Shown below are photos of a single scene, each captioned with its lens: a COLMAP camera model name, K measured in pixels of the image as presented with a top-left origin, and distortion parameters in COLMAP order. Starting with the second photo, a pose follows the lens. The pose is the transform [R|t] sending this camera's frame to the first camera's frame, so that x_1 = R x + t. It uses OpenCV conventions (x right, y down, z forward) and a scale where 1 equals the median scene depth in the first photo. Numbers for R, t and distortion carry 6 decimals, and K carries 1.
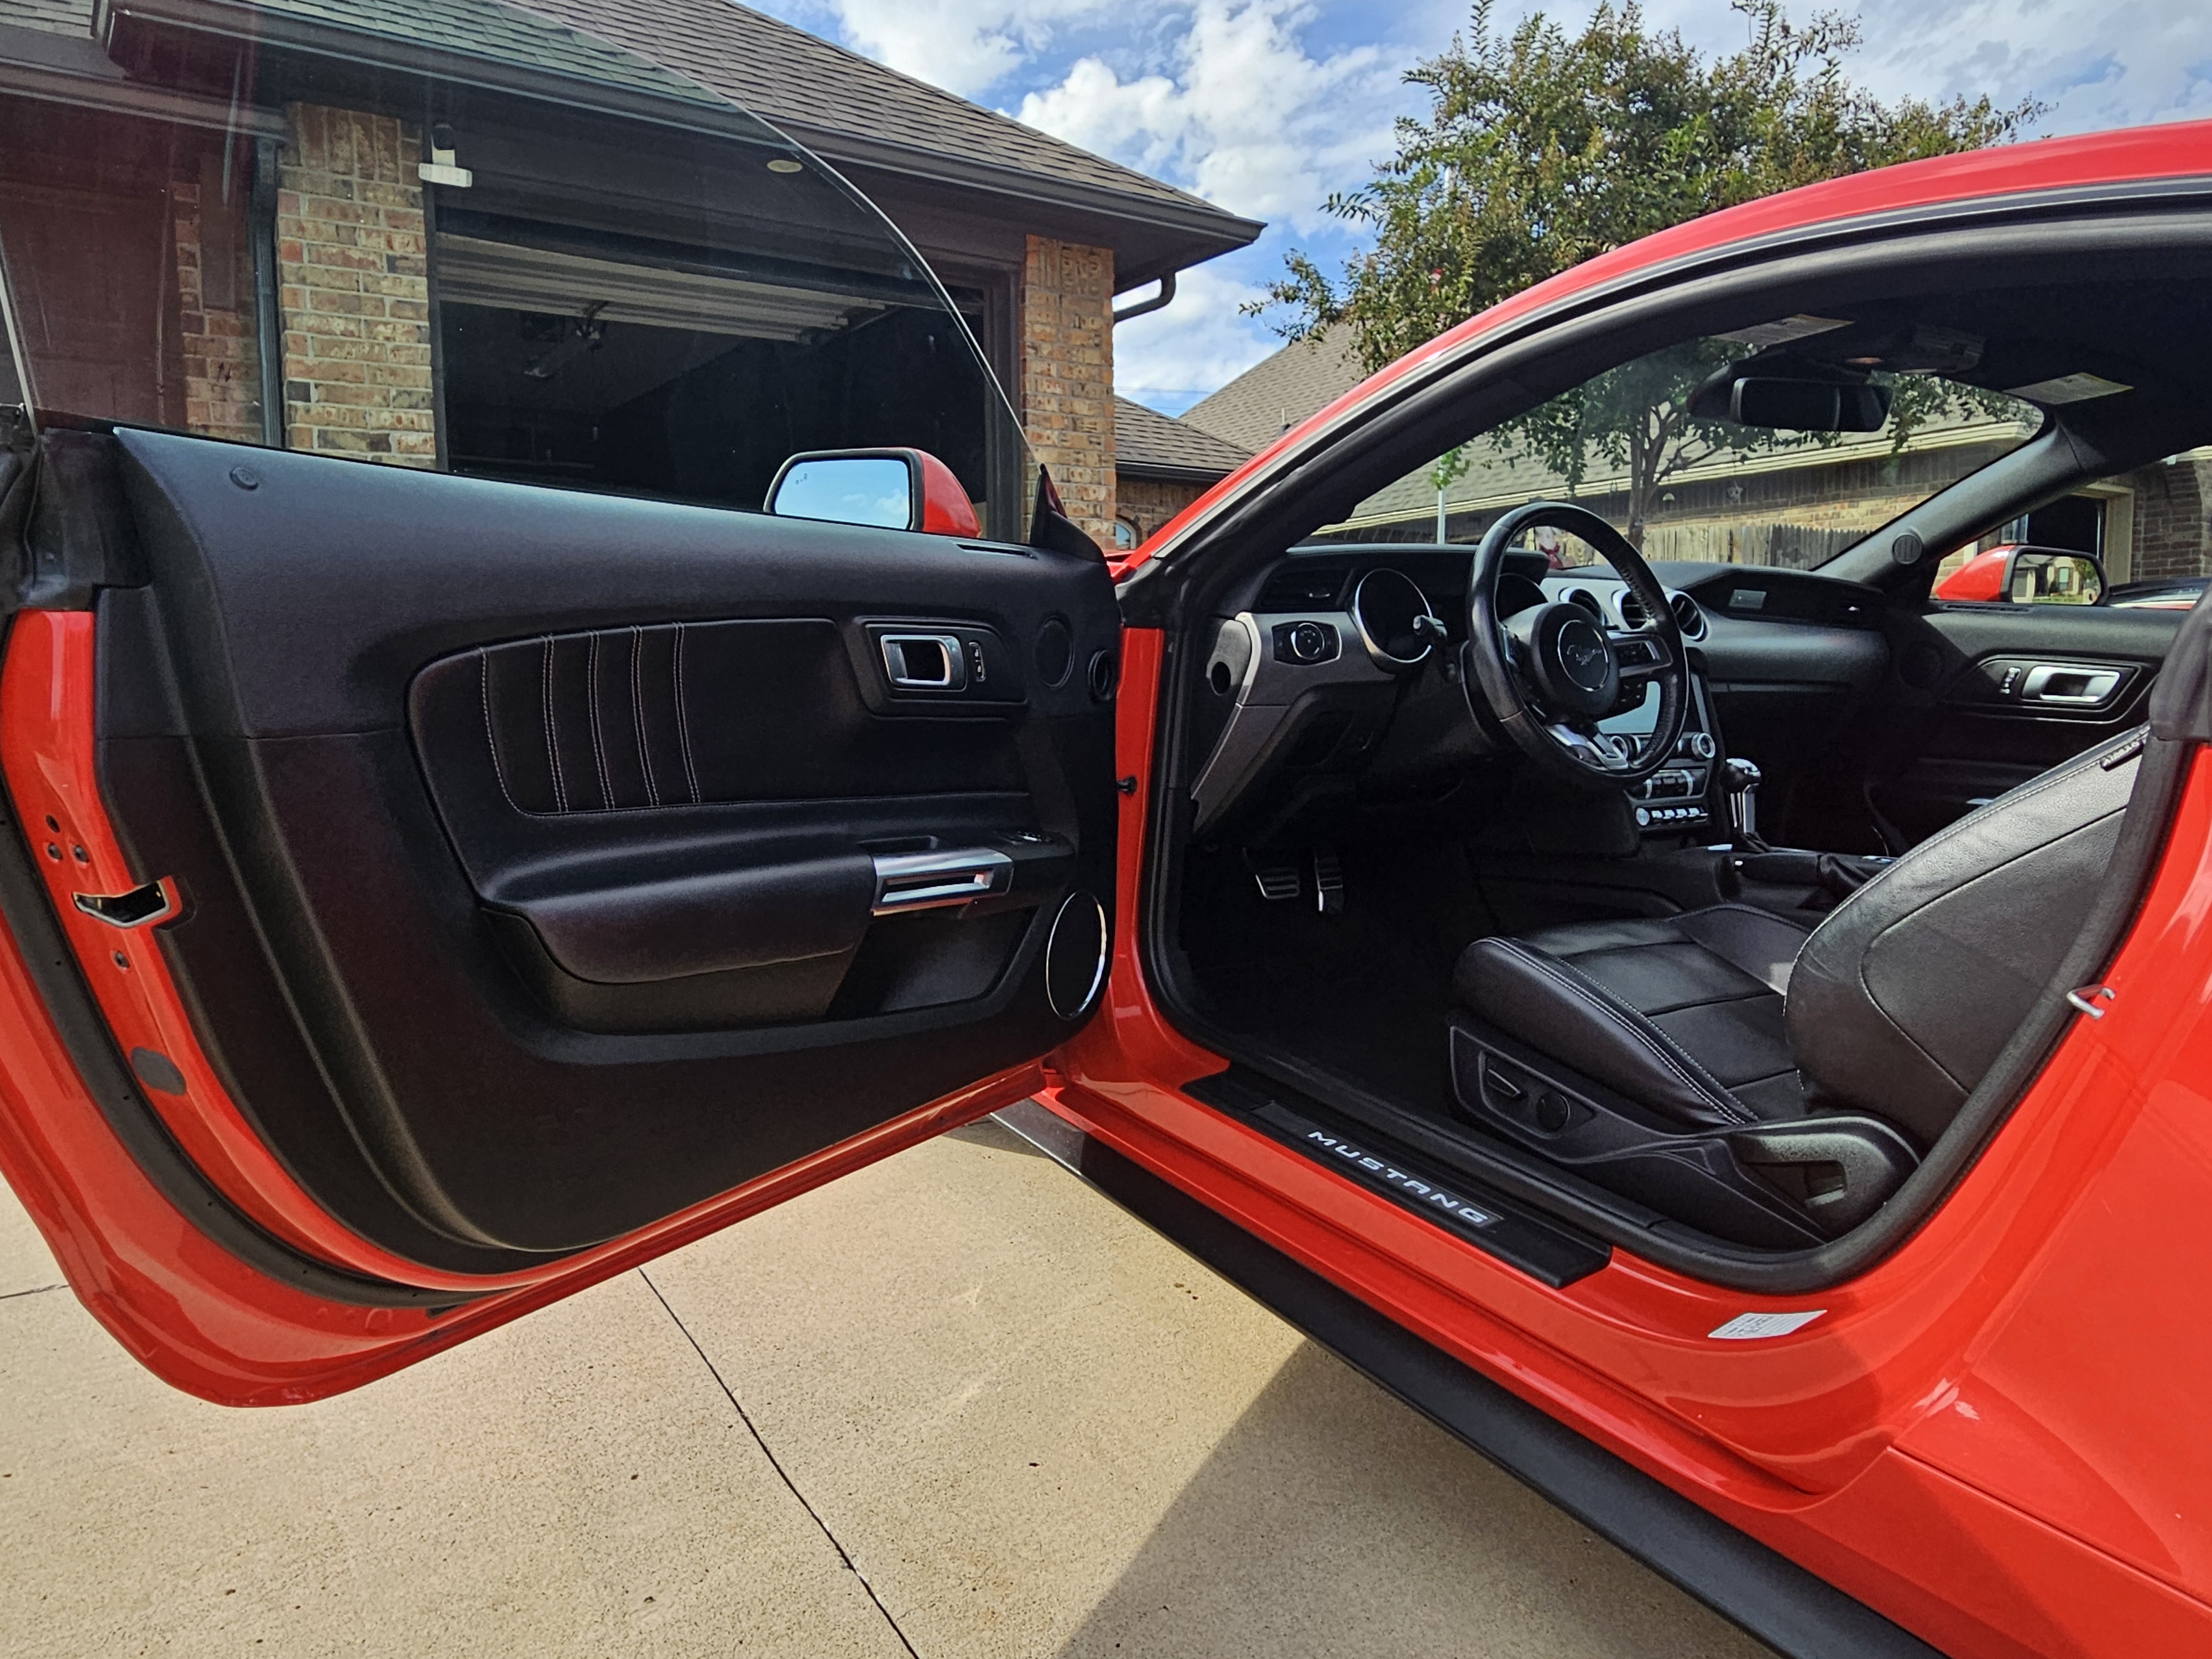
lens RADIAL K [[1493.9, 0, 1106.0], [0, 1493.9, 829.5], [0, 0, 1]] dist [0.004225, 0.000971]
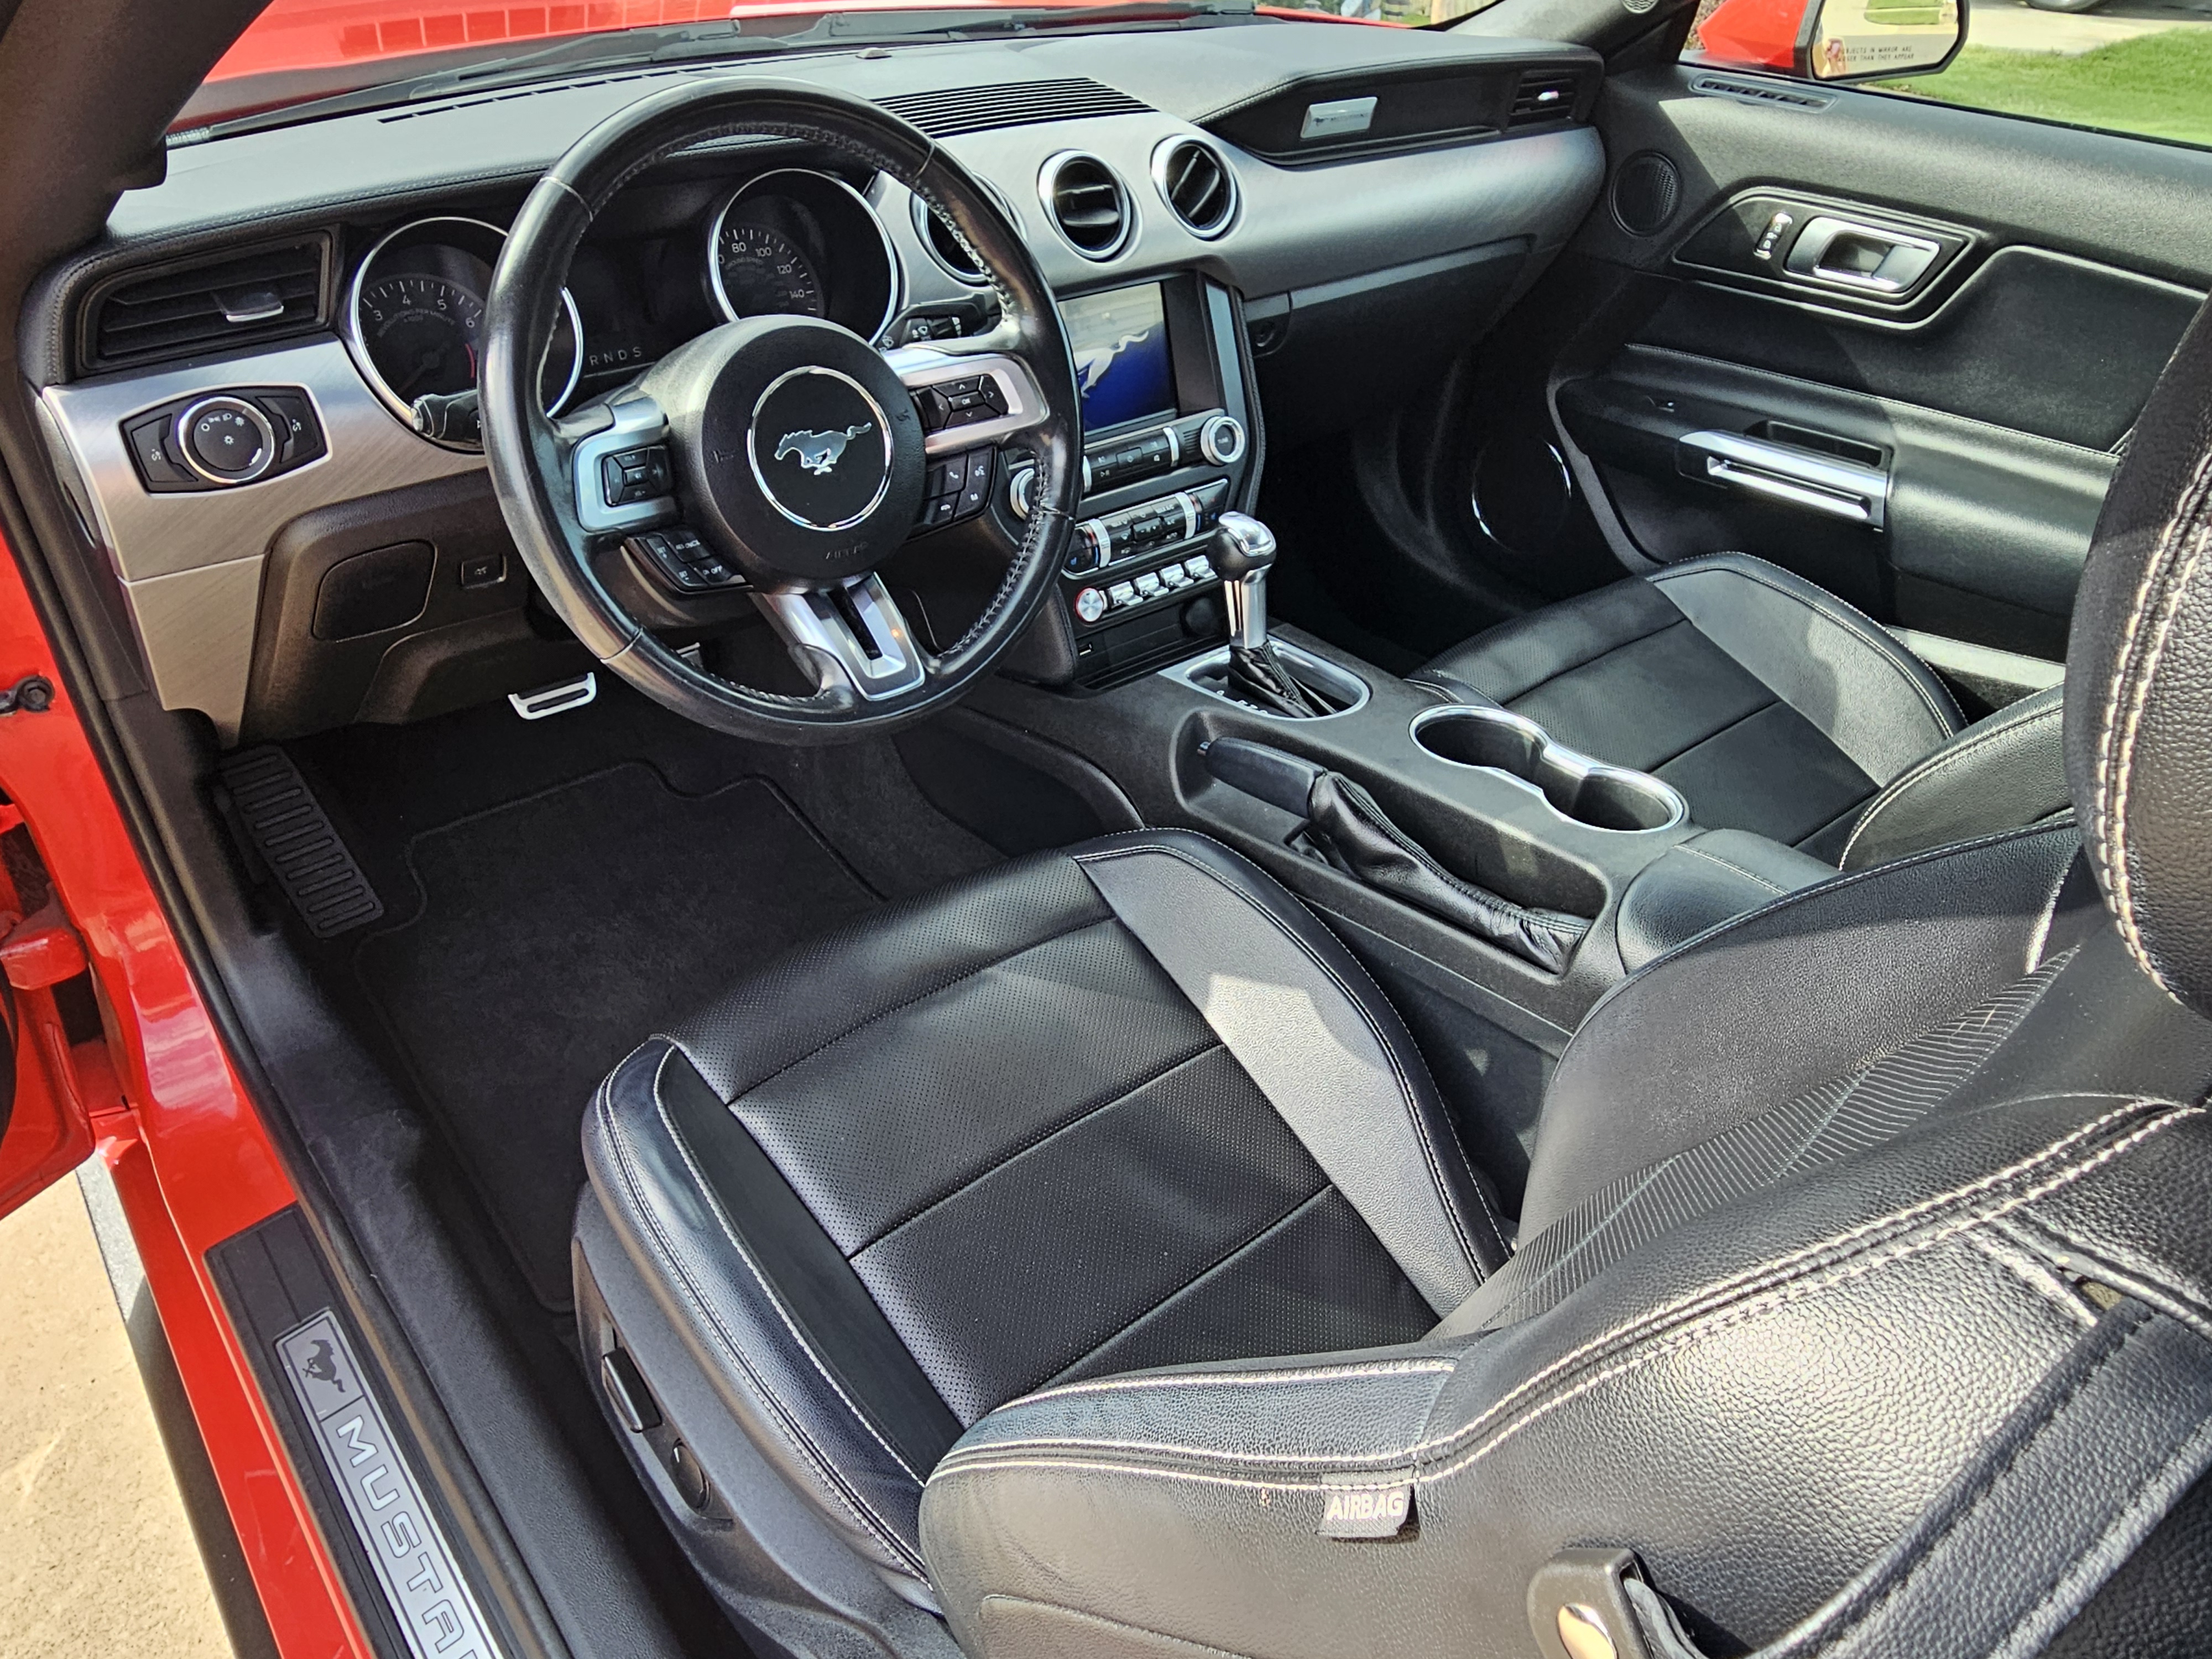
lens RADIAL K [[1493.9, 0, 1106.0], [0, 1493.9, 829.5], [0, 0, 1]] dist [0.004225, 0.000971]
pose [[0.993773, -0.080245, 0.077307, 0.288338], [0.039396, 0.902030, 0.429873, -0.163927], [-0.104228, -0.424150, 0.899574, 0.408431]]
